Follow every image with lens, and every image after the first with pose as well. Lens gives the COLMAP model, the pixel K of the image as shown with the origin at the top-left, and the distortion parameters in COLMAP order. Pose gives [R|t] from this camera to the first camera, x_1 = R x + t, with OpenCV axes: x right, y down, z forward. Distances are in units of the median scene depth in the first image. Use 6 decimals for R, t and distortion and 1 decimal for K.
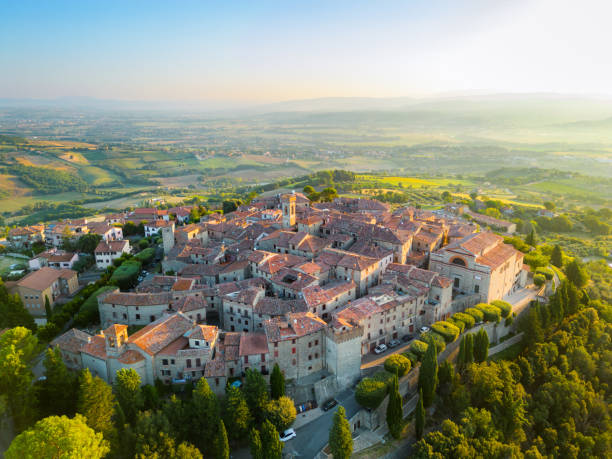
lens RADIAL K [[424.9, 0, 306.0], [0, 424.9, 229.5], [0, 0, 1]] dist [0.085253, -0.090091]
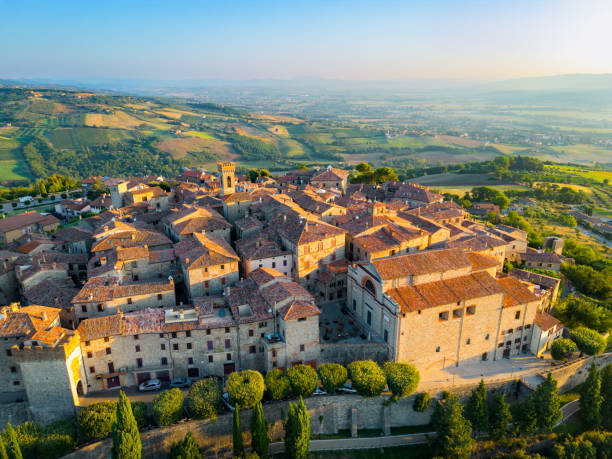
lens RADIAL K [[424.9, 0, 306.0], [0, 424.9, 229.5], [0, 0, 1]] dist [0.085253, -0.090091]
pose [[0.889300, 0.151156, -0.431621, 0.111810], [-0.132146, 0.988472, 0.073898, -0.008765], [0.437816, -0.008681, 0.899023, 0.083625]]
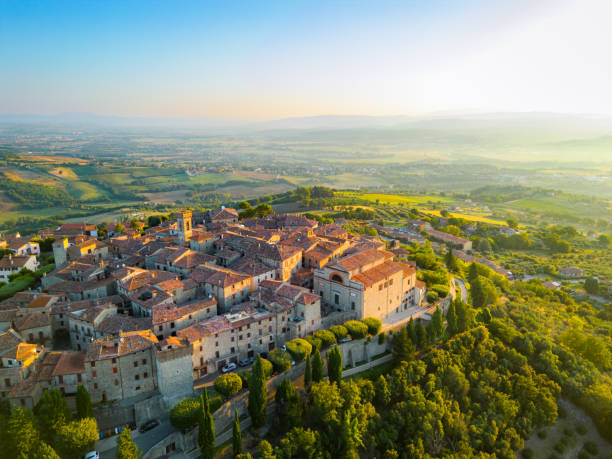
lens RADIAL K [[424.9, 0, 306.0], [0, 424.9, 229.5], [0, 0, 1]] dist [0.085253, -0.090091]
pose [[0.999975, 0.005701, 0.004262, 0.058769], [-0.005537, 0.999273, -0.037731, -0.000293], [-0.004474, 0.037706, 0.999279, 0.000552]]
